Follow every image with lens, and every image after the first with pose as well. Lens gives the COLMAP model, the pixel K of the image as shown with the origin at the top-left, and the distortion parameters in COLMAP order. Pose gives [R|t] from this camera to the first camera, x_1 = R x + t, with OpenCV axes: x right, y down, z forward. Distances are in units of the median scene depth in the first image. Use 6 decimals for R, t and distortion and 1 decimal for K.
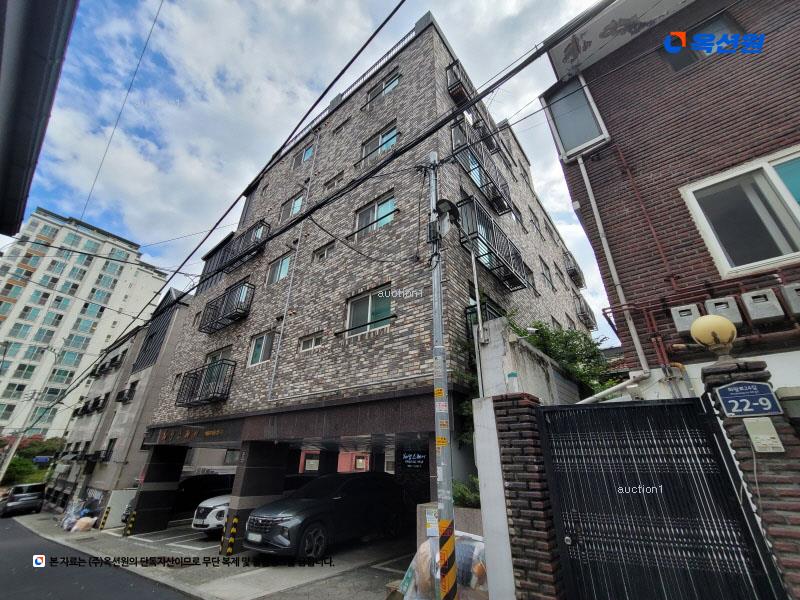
lens RADIAL K [[323.4, 0, 395.2], [0, 323.4, 302.2], [0, 0, 1]] dist [-0.001466, -0.000022]
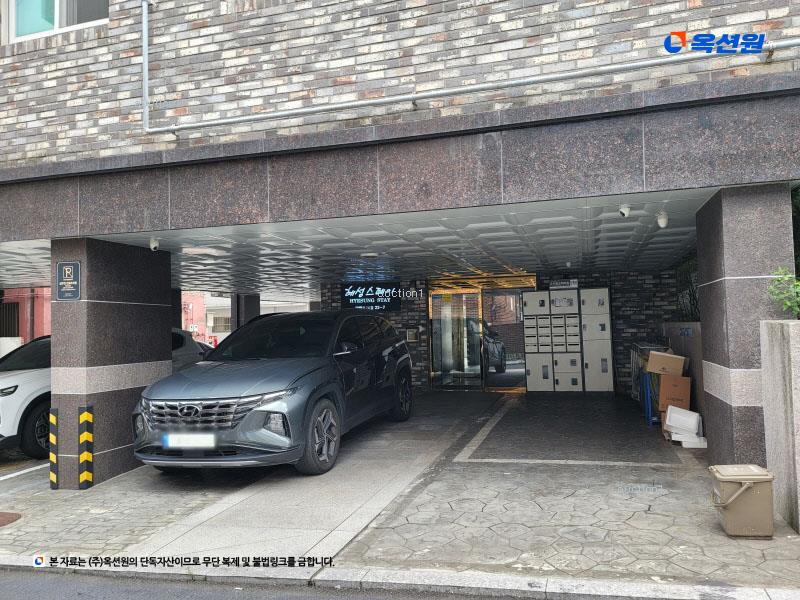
lens RADIAL K [[571.1, 0, 402.9], [0, 571.1, 295.4], [0, 0, 1]] dist [0.043615, 0.000610]
pose [[0.924563, -0.013391, 0.380794, -0.413750], [-0.139172, 0.918465, 0.370206, 0.215809], [-0.354703, -0.395275, 0.847315, 0.309434]]
